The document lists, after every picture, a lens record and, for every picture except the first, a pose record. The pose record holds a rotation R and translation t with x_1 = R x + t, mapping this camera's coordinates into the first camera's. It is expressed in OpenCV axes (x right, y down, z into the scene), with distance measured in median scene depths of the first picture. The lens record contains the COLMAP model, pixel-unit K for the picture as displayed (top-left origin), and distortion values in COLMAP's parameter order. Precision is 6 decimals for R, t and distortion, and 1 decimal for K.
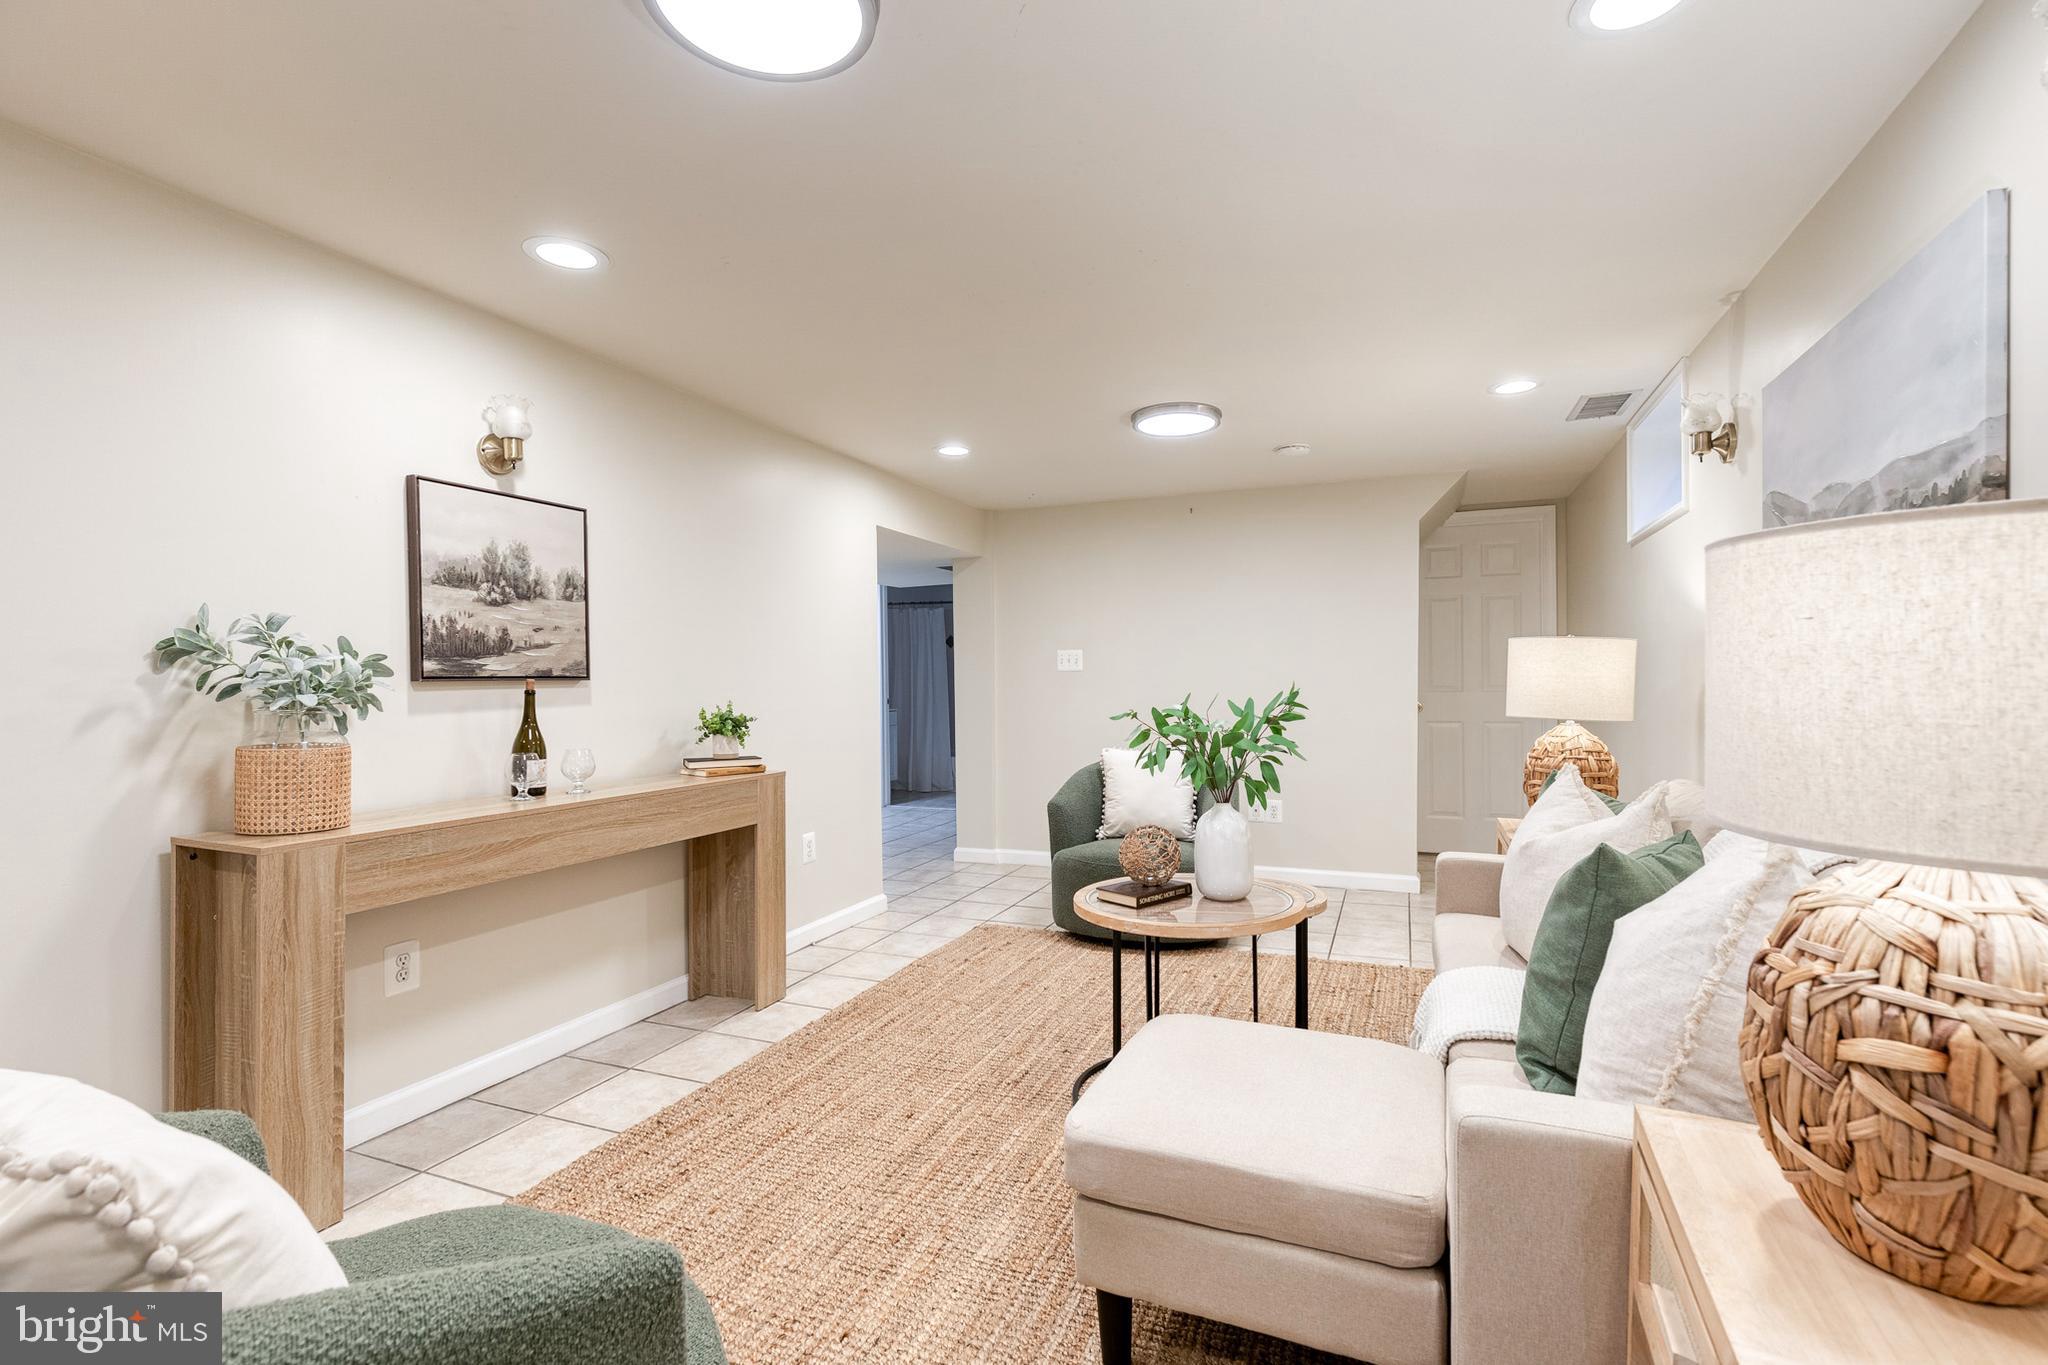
lens RADIAL K [[932.4, 0, 1042.9], [0, 932.4, 699.1], [0, 0, 1]] dist [0.007535, -0.000640]
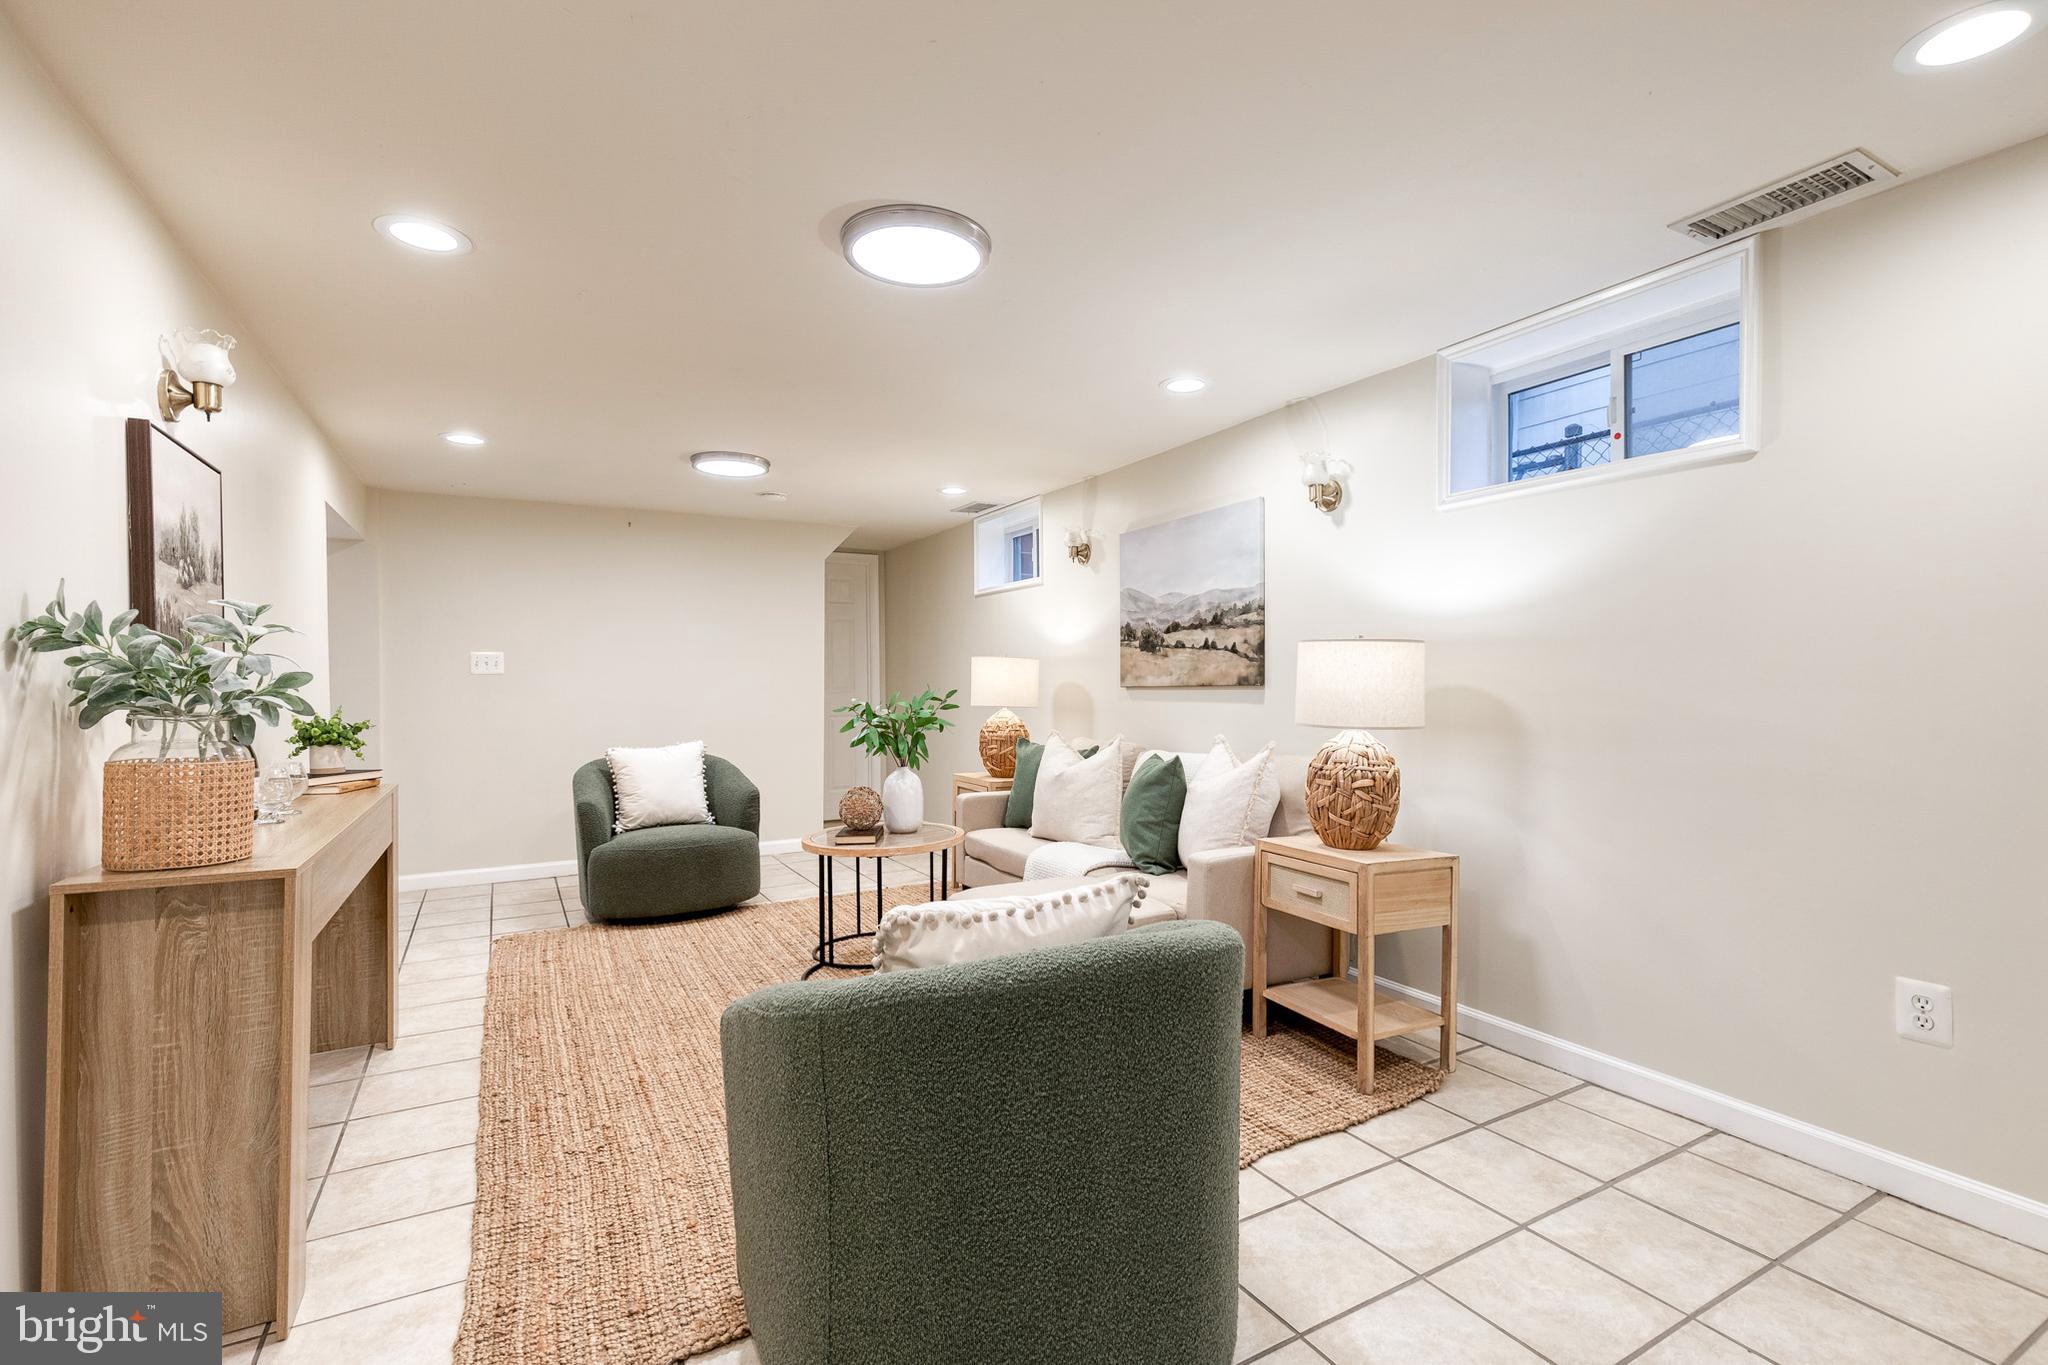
lens RADIAL K [[934.2, 0, 1063.0], [0, 934.2, 697.7], [0, 0, 1]] dist [0.011303, -0.000278]
pose [[0.613600, -0.010850, 0.789542, -0.771837], [0.016253, 0.999867, 0.001108, 0.005204], [-0.789449, 0.012153, 0.613695, -0.092598]]
